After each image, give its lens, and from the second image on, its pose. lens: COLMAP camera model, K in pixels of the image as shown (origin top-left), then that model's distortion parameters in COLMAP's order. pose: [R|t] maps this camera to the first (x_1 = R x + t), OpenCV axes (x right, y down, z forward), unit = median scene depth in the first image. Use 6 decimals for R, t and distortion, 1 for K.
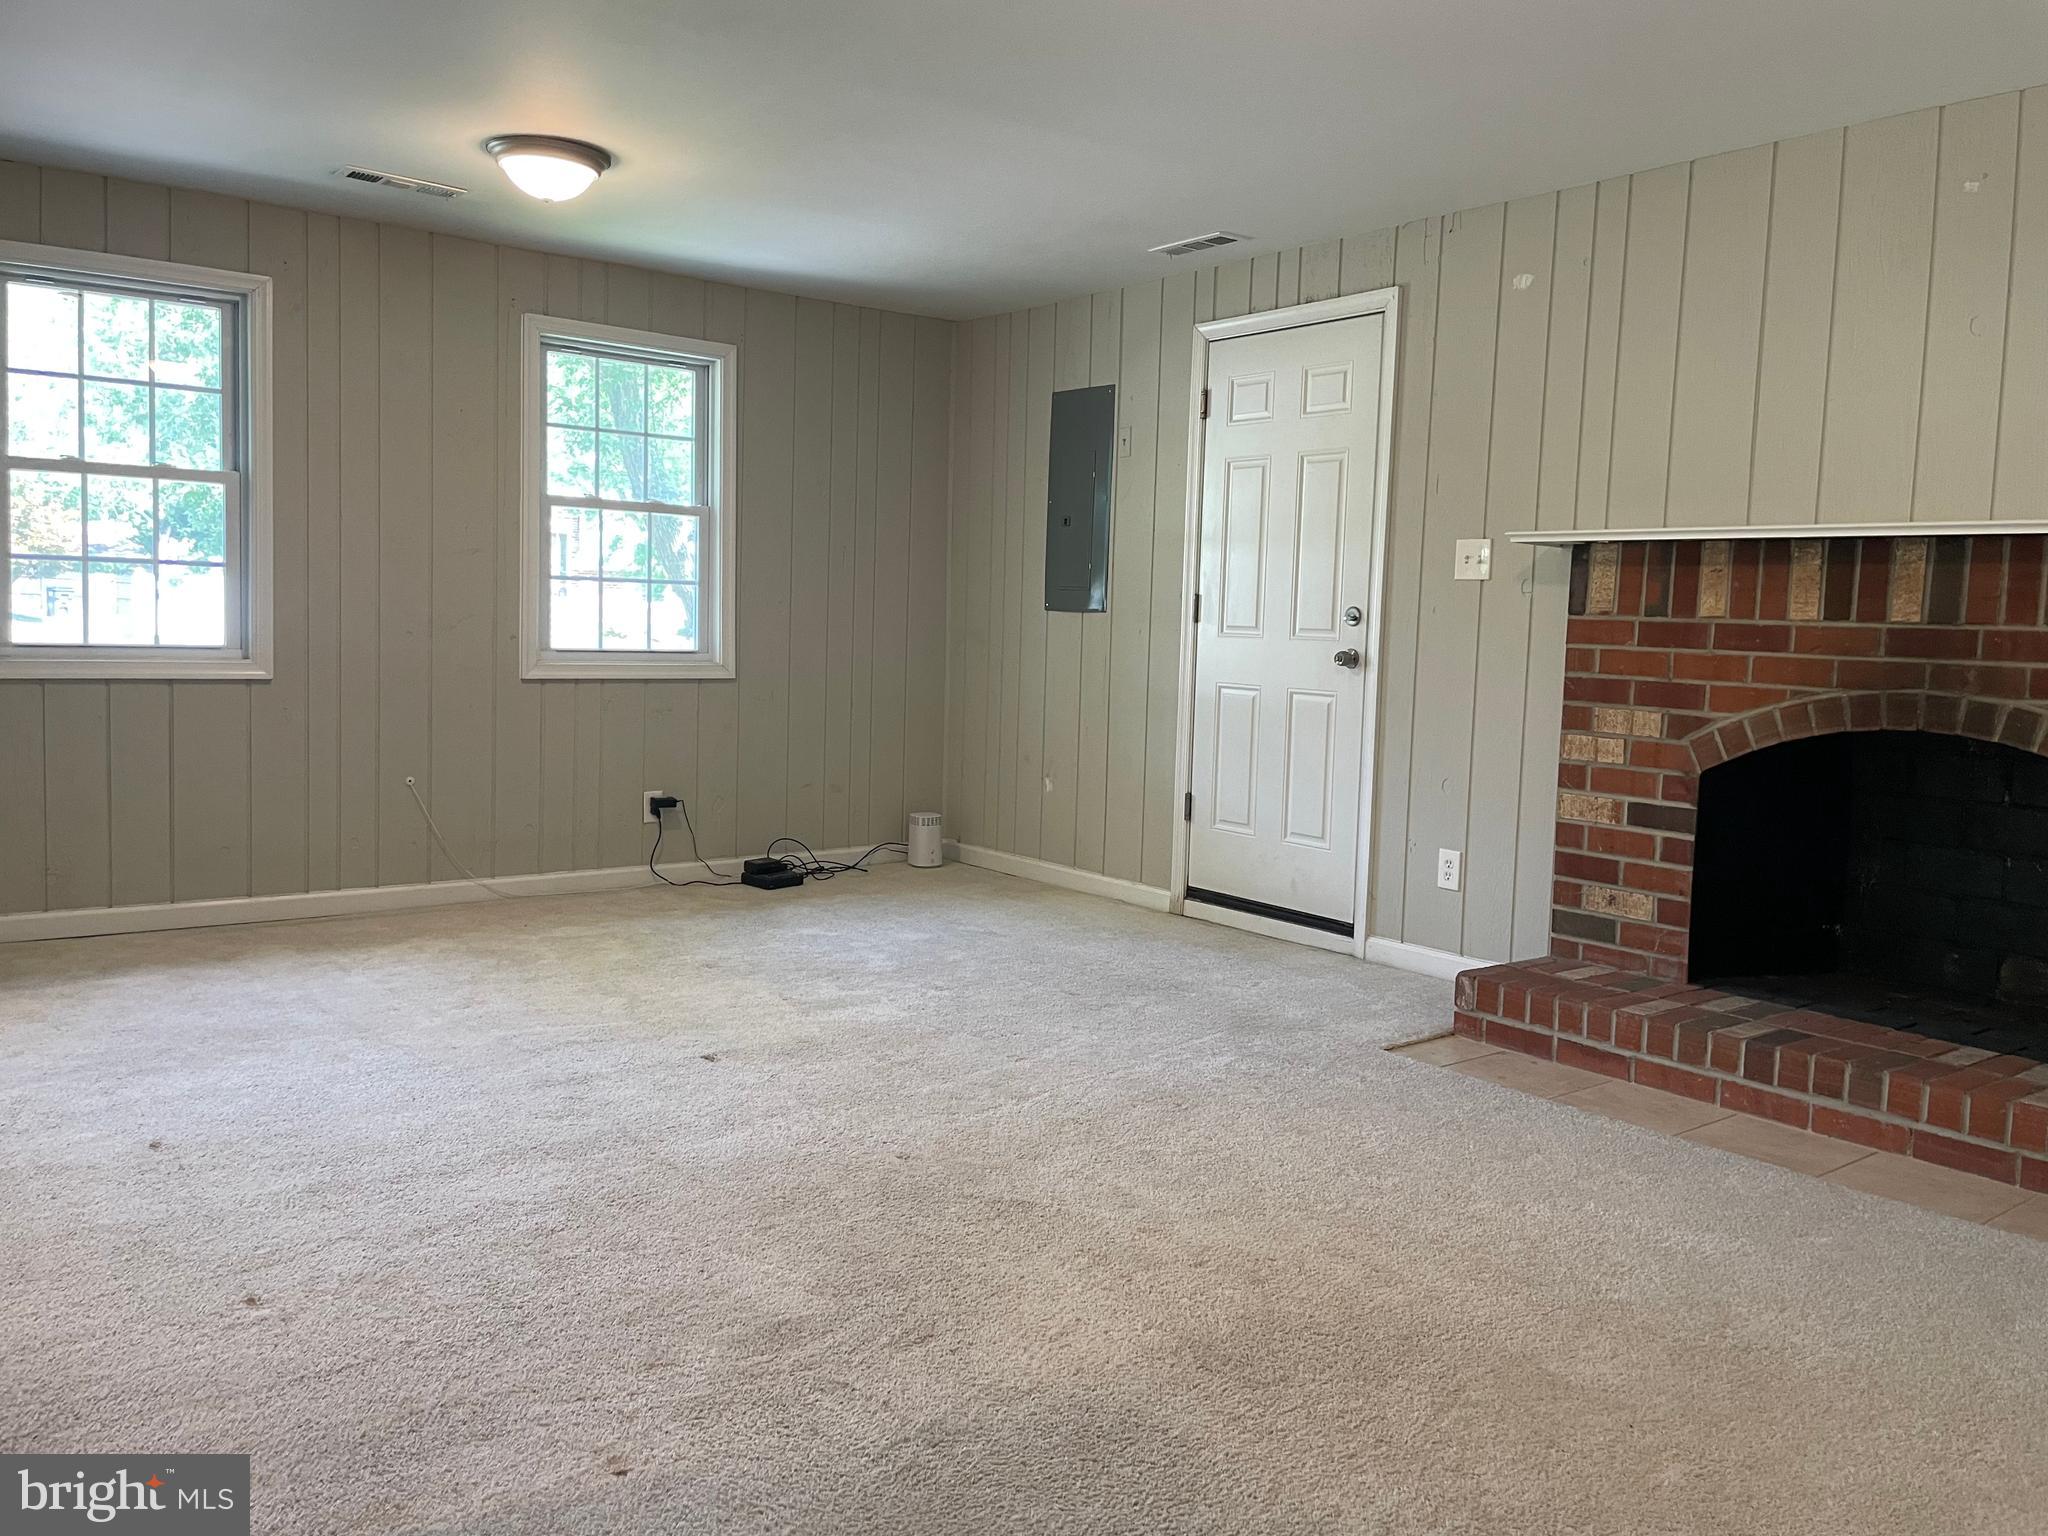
lens RADIAL K [[1567.9, 0, 1024.3], [0, 1567.9, 761.0], [0, 0, 1]] dist [0.001595, 0.001052]
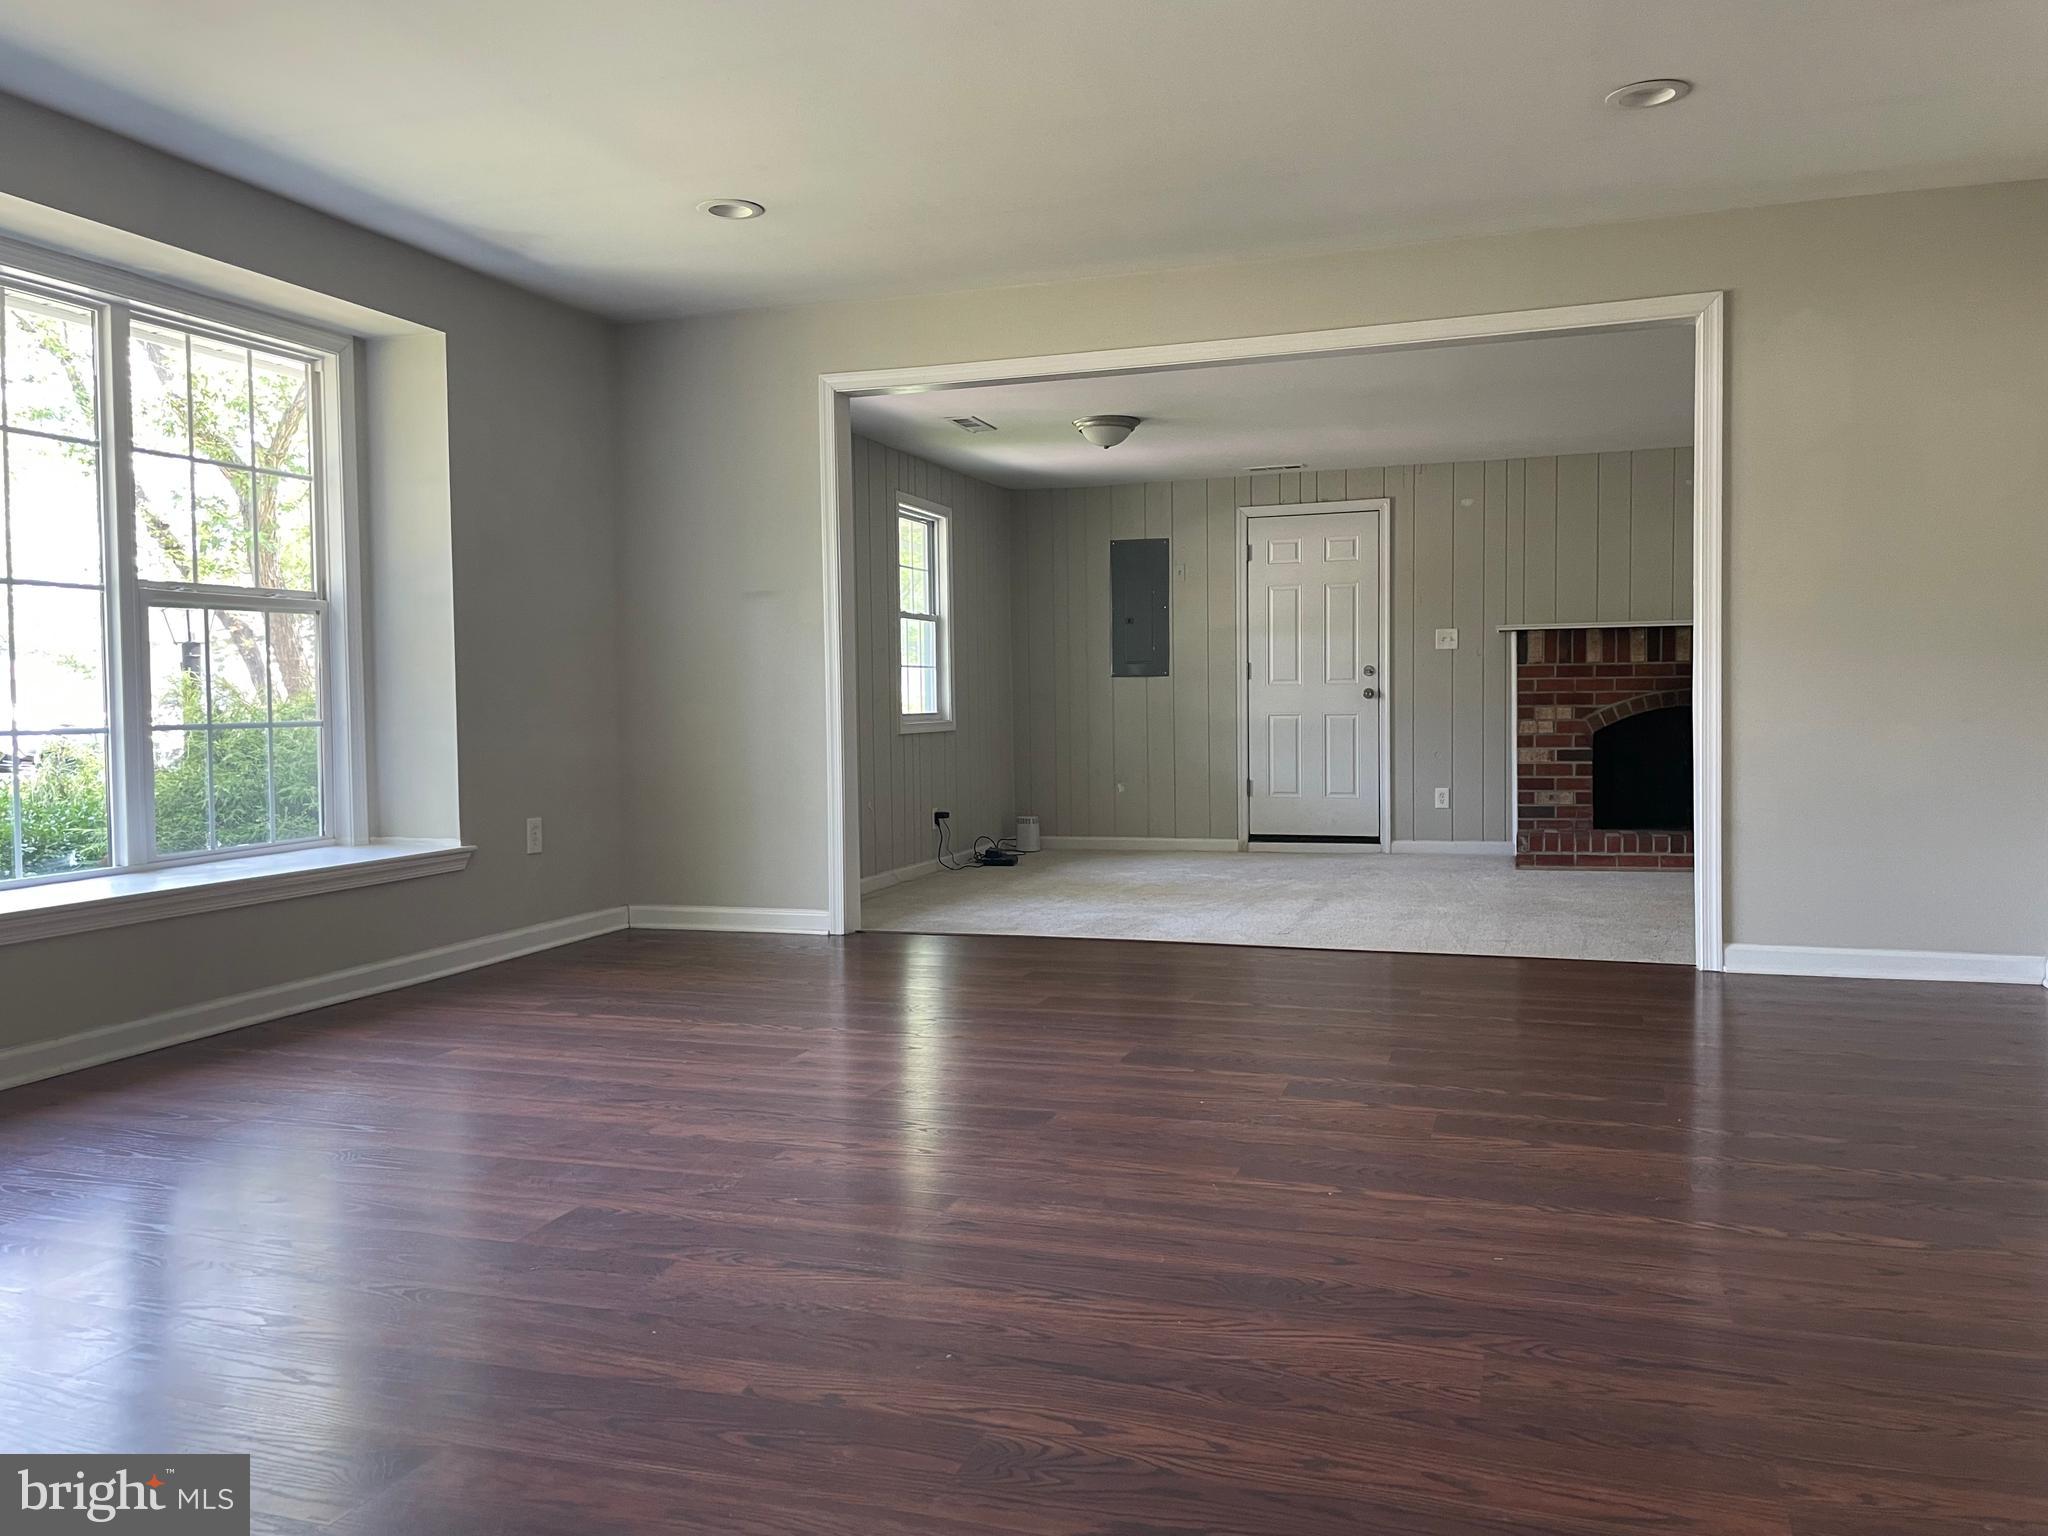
lens RADIAL K [[1567.9, 0, 1024.0], [0, 1567.9, 765.8], [0, 0, 1]] dist [0.001595, 0.001052]
pose [[0.839319, -0.066297, 0.539581, -1.341278], [0.090764, 0.995694, -0.018845, 0.021050], [-0.536009, 0.064792, 0.841723, -0.399517]]
